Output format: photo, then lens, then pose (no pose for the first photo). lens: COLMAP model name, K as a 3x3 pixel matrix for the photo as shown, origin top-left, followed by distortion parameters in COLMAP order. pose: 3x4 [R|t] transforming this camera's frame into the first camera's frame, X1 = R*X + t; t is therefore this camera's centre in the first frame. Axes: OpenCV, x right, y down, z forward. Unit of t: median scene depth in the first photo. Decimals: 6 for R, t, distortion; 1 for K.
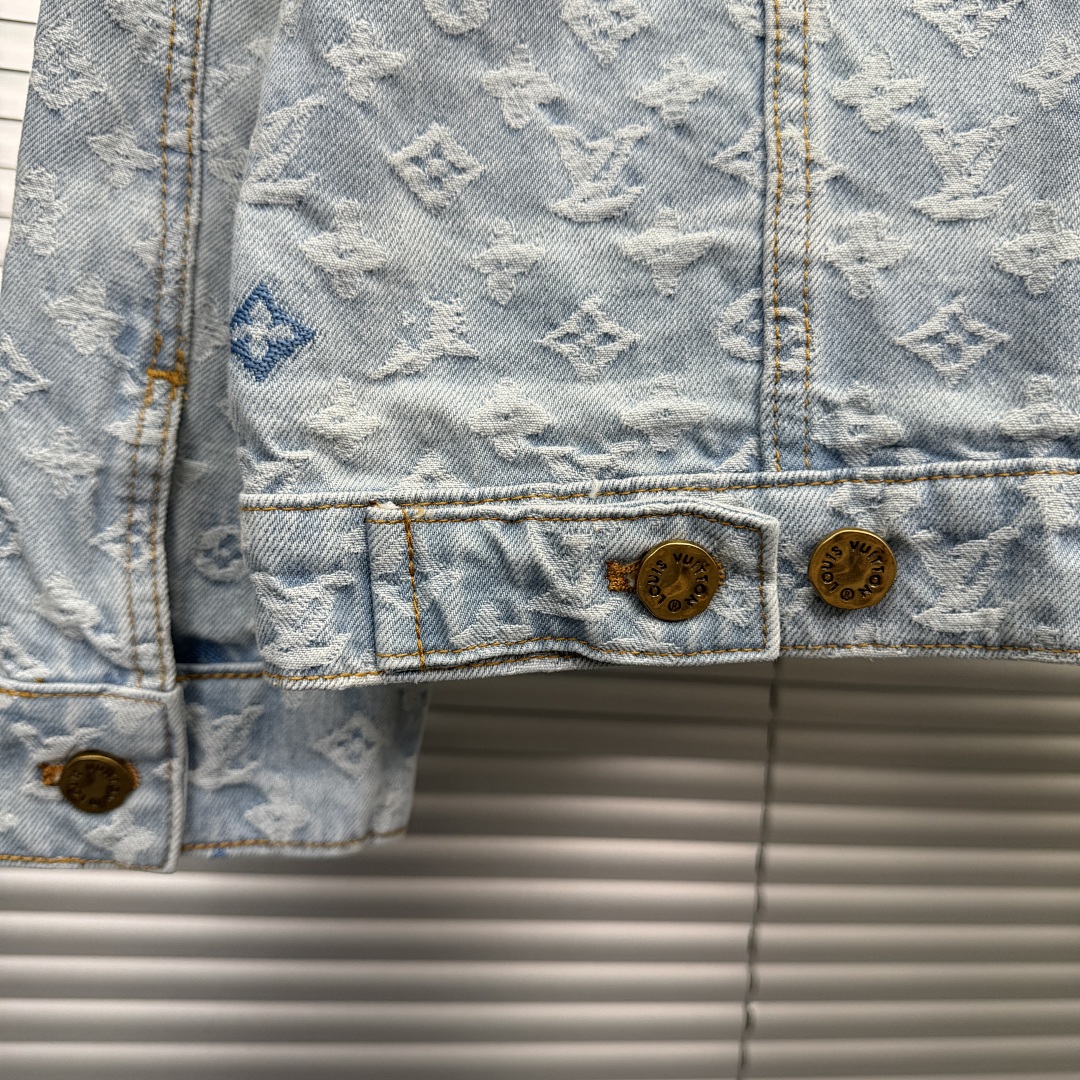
lens RADIAL K [[1023.4, 0, 536.0], [0, 1023.4, 544.9], [0, 0, 1]] dist [0.002899, 0.000000]
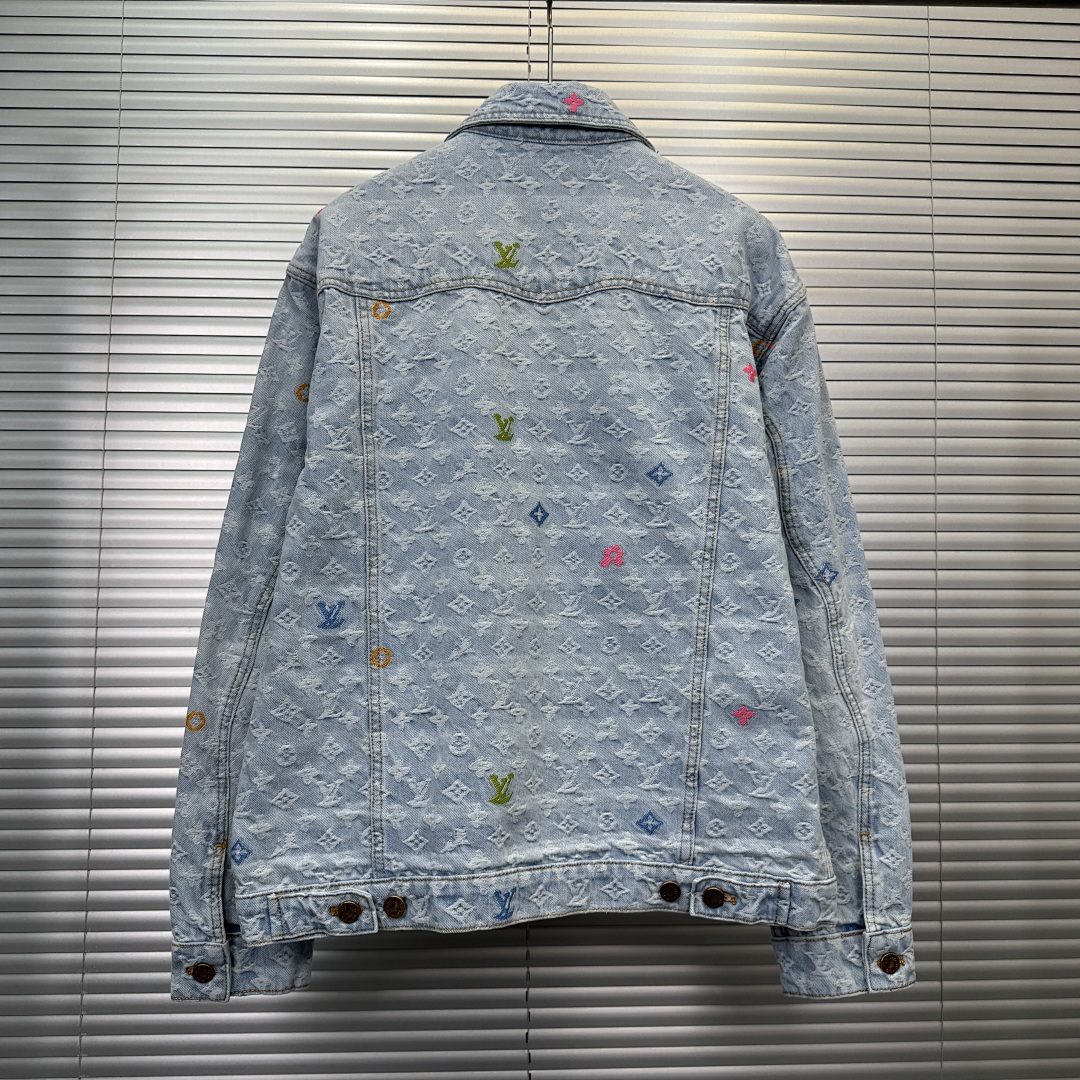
lens RADIAL K [[1023.4, 0, 556.8], [0, 1023.4, 531.9], [0, 0, 1]] dist [0.002899, 0.000000]
pose [[0.991367, -0.083601, -0.101008, 1.346671], [0.068365, 0.986939, -0.145871, -0.715744], [0.111884, 0.137706, 0.984134, -2.706716]]
